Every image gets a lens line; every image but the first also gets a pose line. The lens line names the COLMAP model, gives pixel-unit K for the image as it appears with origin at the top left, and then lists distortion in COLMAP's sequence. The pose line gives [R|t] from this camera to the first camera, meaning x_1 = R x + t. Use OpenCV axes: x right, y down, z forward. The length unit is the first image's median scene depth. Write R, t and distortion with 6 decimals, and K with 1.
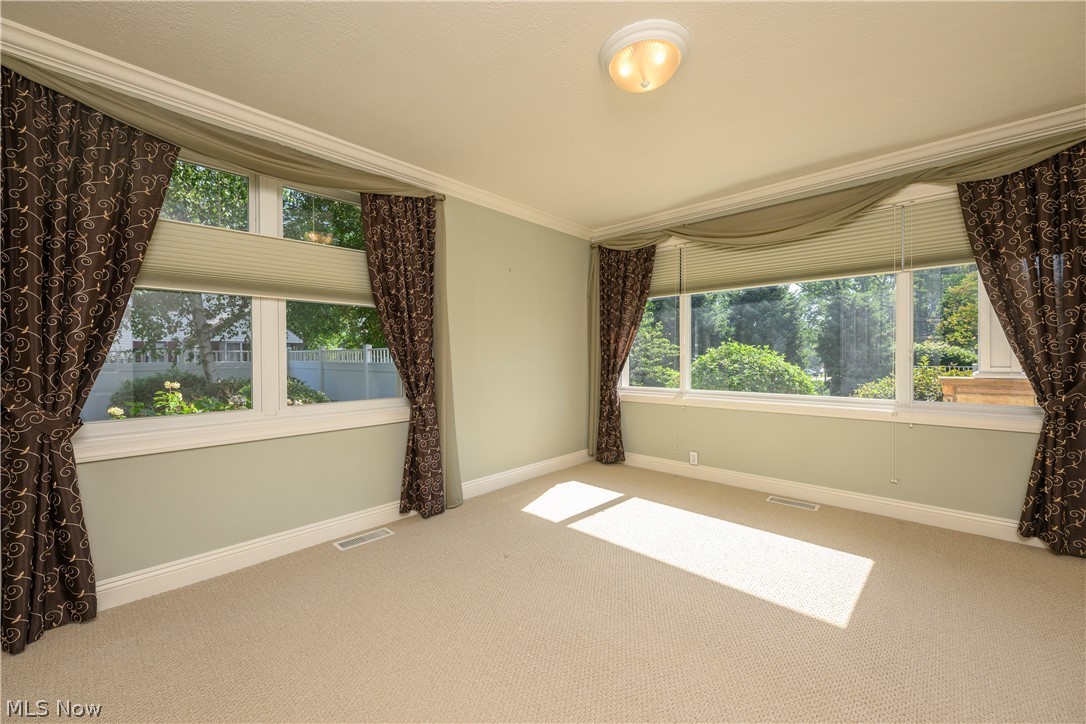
lens RADIAL K [[430.6, 0, 543.6], [0, 430.6, 358.3], [0, 0, 1]] dist [-0.000731, 0.000493]
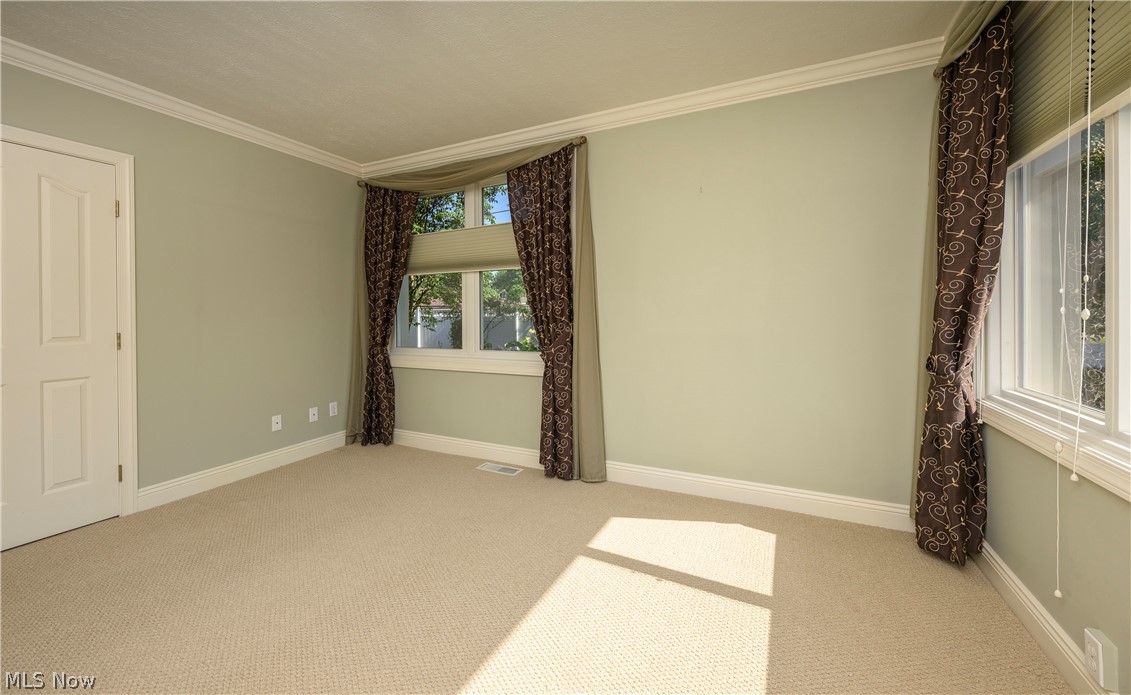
lens RADIAL K [[435.0, 0, 552.5], [0, 435.0, 317.5], [0, 0, 1]] dist [0.000631, 0.000024]
pose [[0.285145, 0.007100, -0.958458, 0.696787], [-0.004027, 0.999973, 0.006209, -0.000634], [0.958476, 0.002090, 0.285166, 0.738924]]
